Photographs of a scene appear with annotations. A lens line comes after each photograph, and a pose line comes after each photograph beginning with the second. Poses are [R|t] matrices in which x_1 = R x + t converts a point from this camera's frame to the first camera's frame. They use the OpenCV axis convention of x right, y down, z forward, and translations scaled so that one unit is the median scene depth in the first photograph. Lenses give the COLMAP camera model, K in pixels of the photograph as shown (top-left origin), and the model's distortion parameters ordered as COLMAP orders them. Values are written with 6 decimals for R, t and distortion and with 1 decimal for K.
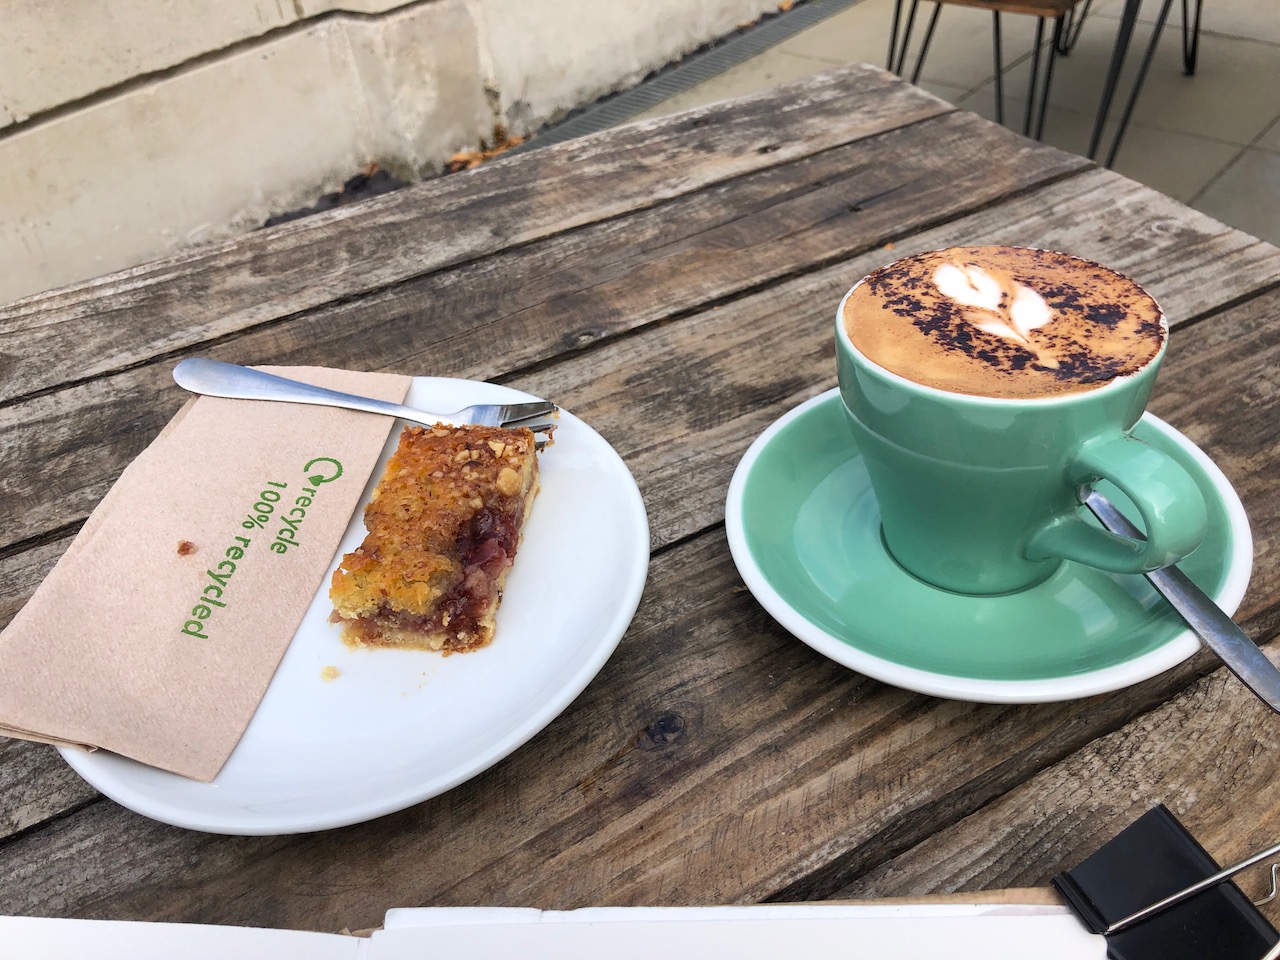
lens RADIAL K [[1023.0, 0, 640.0], [0, 1023.0, 480.0], [0, 0, 1]] dist [0.006901, -0.141341]
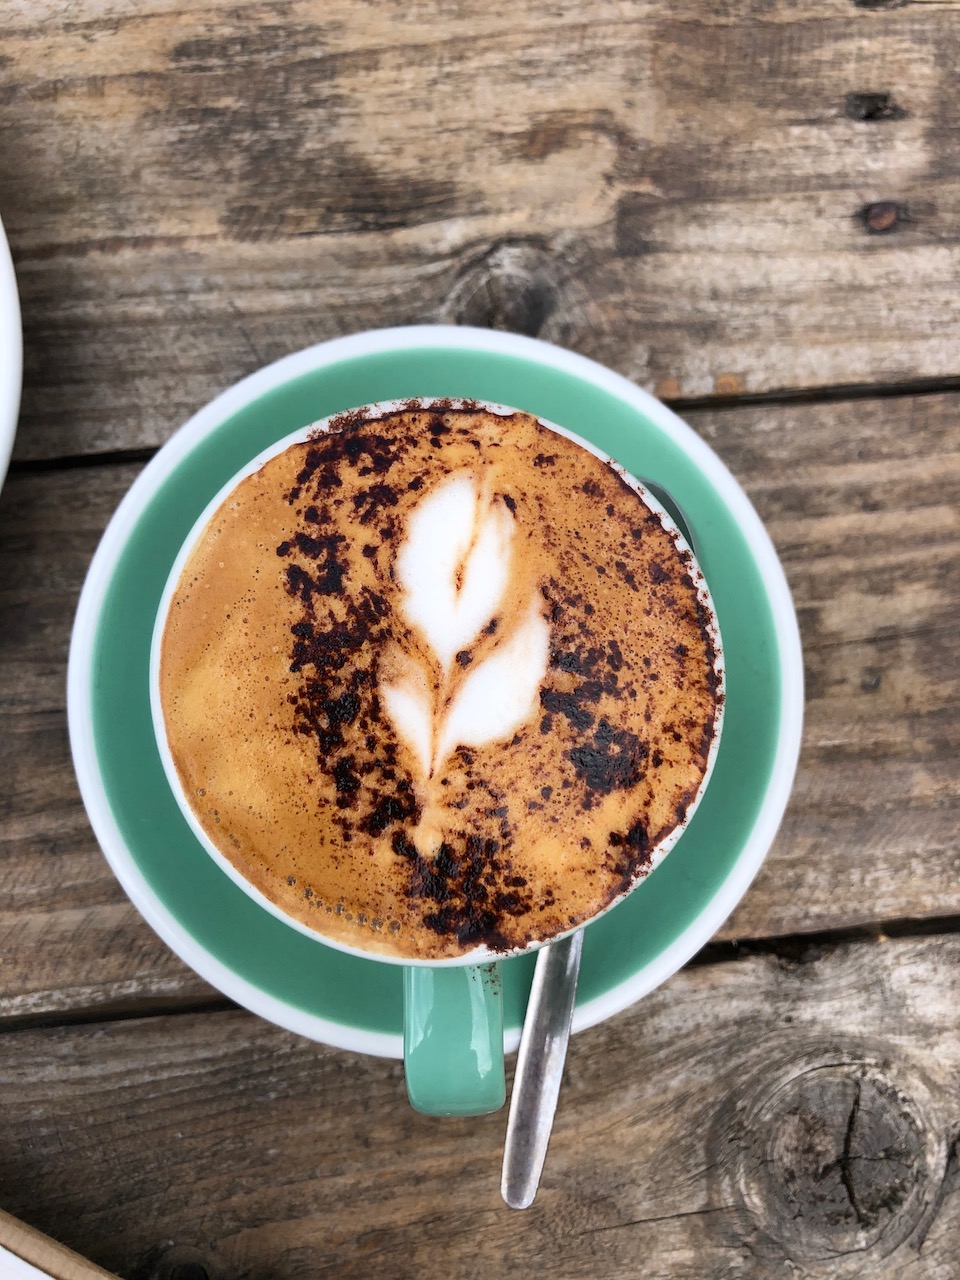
lens RADIAL K [[1044.9, 0, 480.0], [0, 1044.9, 640.0], [0, 0, 1]] dist [0.009981, -0.007678]
pose [[0.920190, 0.367581, 0.134664, 0.286652], [-0.347124, 0.607117, 0.714783, -0.582429], [0.180984, -0.704481, 0.686259, 0.631310]]
